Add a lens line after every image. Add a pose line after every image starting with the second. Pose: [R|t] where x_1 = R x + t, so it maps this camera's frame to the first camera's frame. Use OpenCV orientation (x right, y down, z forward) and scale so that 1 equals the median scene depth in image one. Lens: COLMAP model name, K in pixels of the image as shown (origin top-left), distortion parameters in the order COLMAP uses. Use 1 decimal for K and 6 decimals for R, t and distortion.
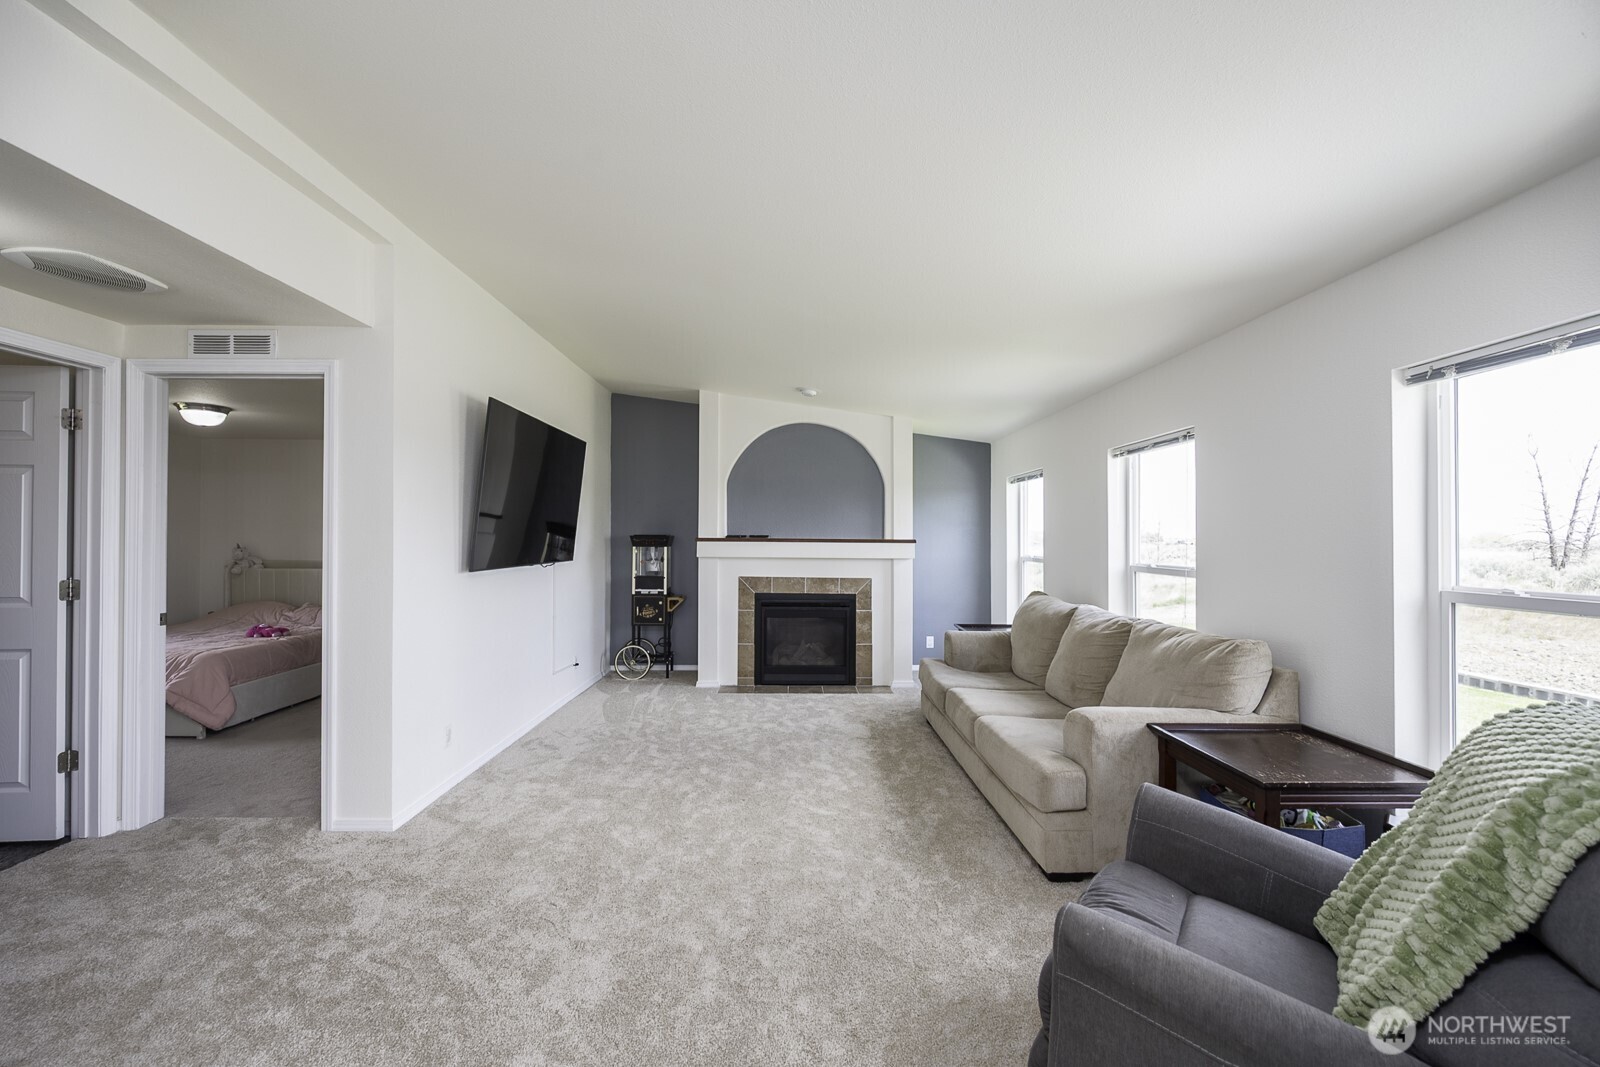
lens RADIAL K [[637.2, 0, 795.3], [0, 637.2, 527.5], [0, 0, 1]] dist [-0.000892, -0.000662]
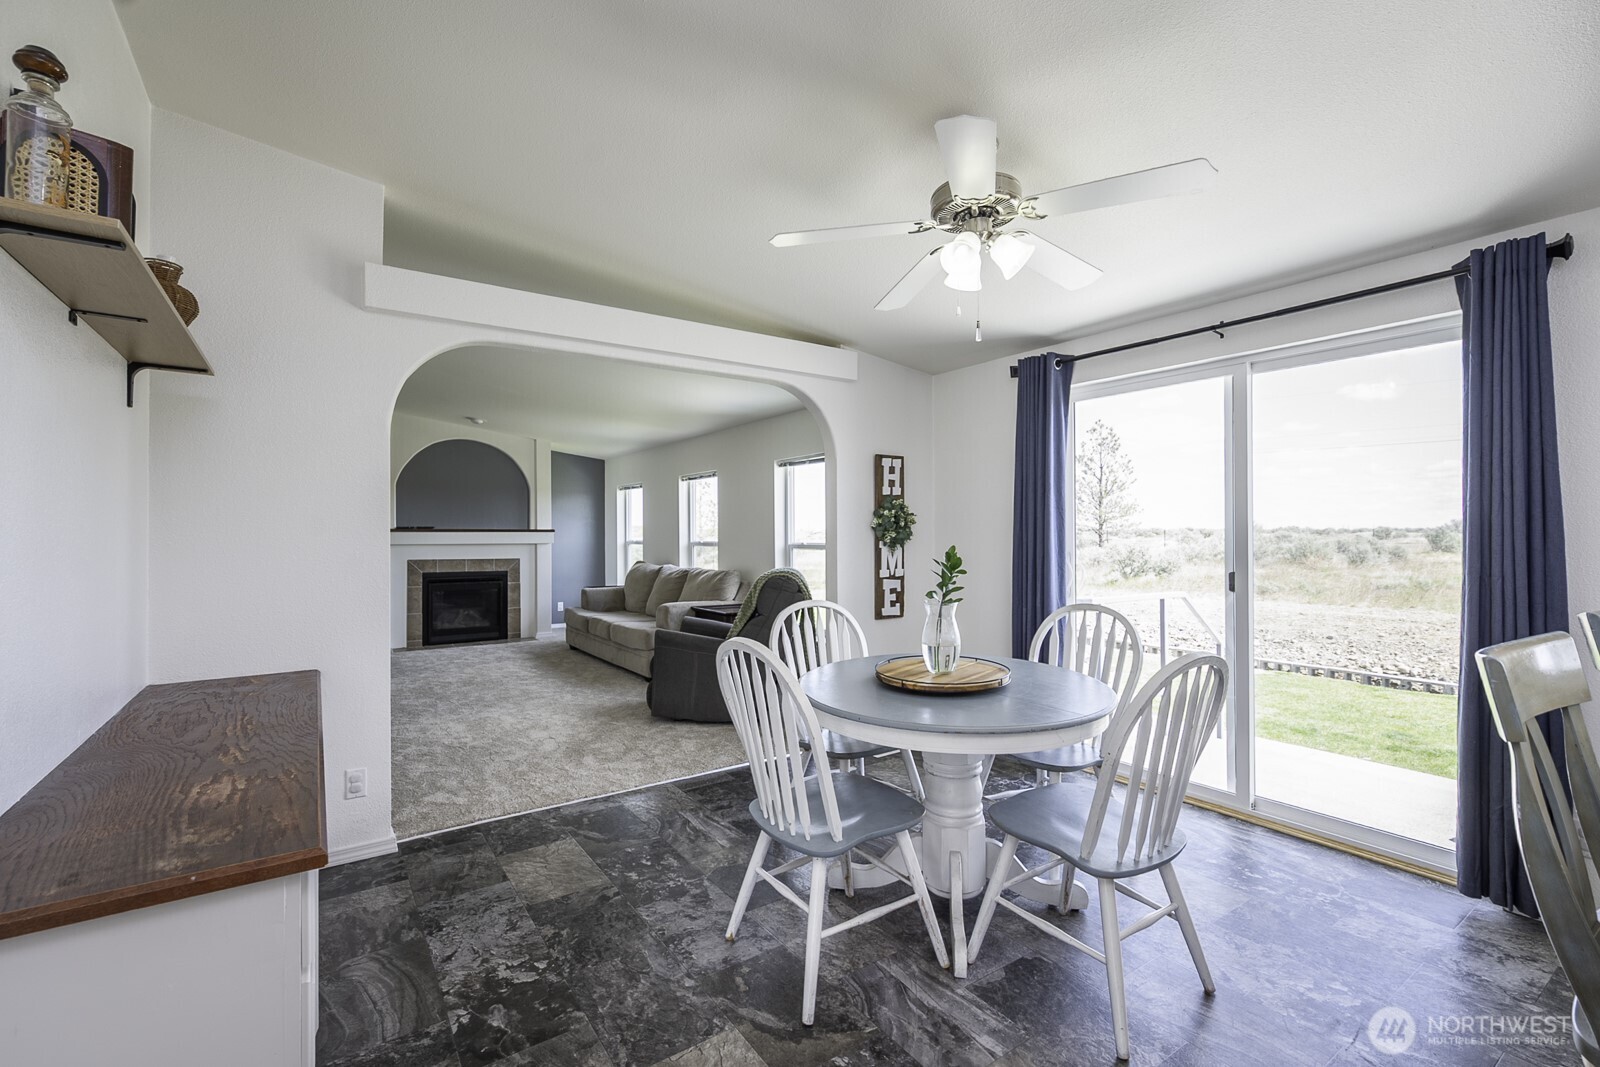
lens RADIAL K [[702.8, 0, 794.6], [0, 702.8, 526.4], [0, 0, 1]] dist [0.001544, 0.000270]
pose [[0.825005, -0.002012, 0.565122, -0.292640], [-0.002275, 0.999974, 0.006881, 0.001169], [-0.565121, -0.006963, 0.824978, -0.667566]]
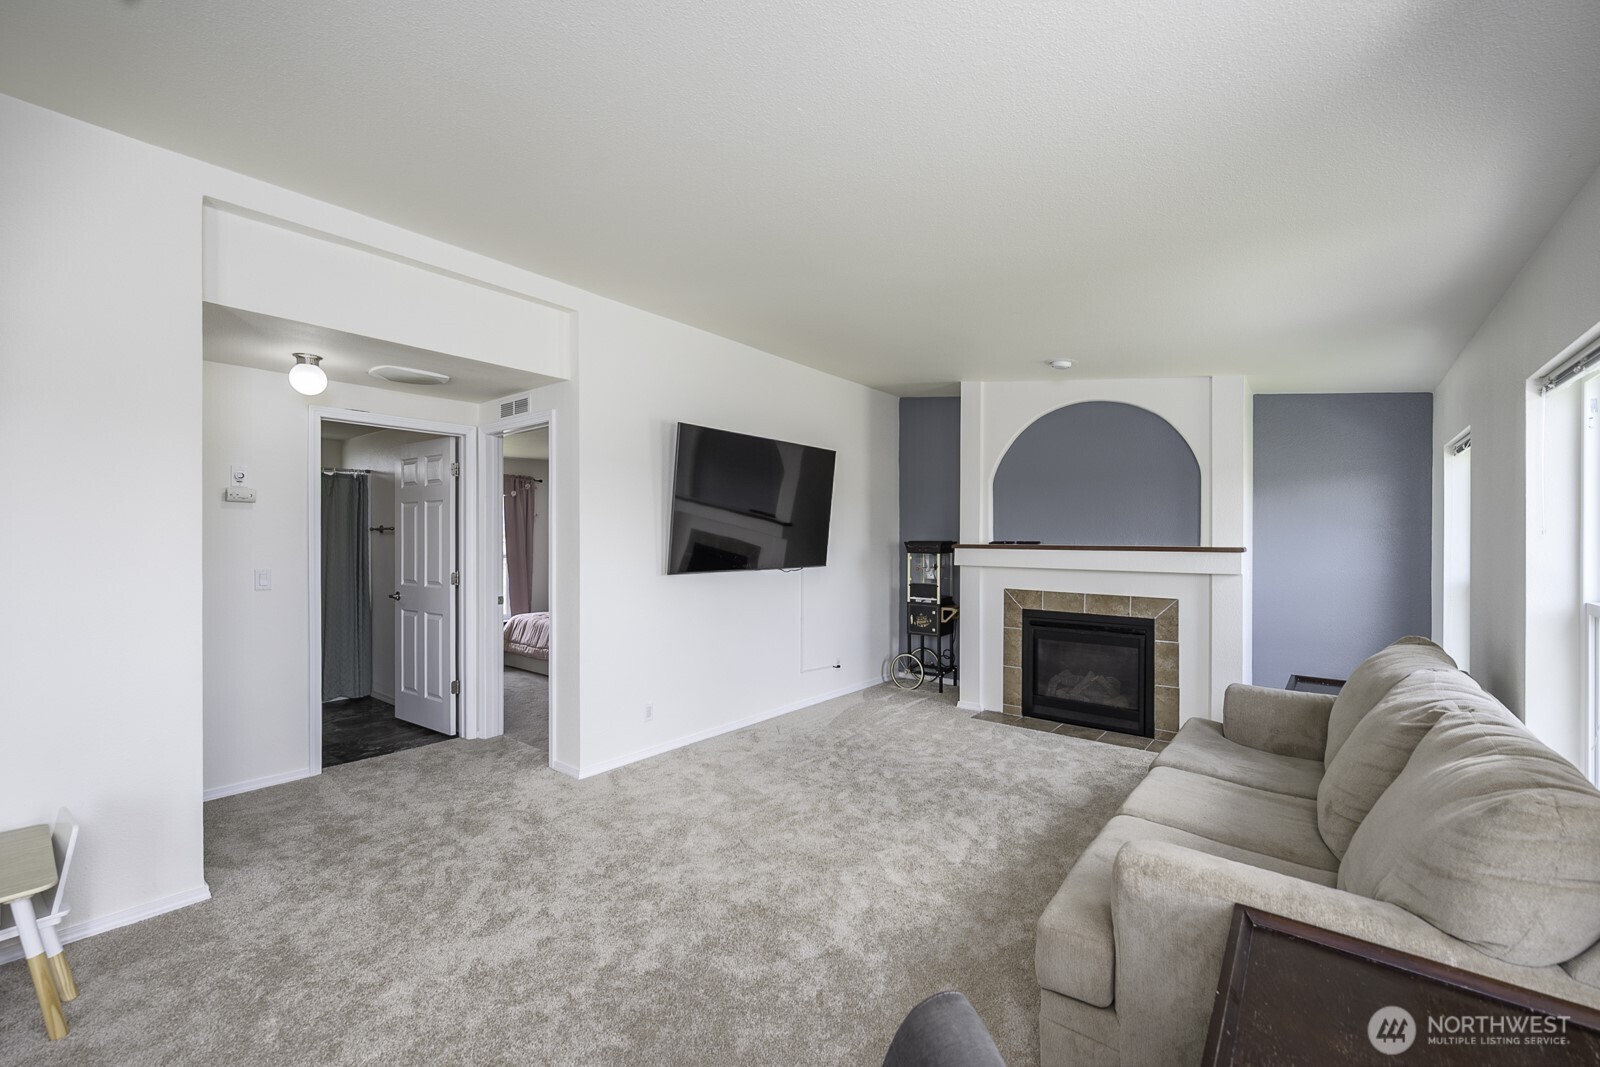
lens RADIAL K [[637.2, 0, 803.0], [0, 637.2, 540.7], [0, 0, 1]] dist [-0.000892, -0.000662]
pose [[0.778953, -0.002189, -0.627079, 0.298161], [0.011385, 0.999878, 0.010651, -0.001411], [0.626979, -0.015436, 0.778883, 0.181780]]
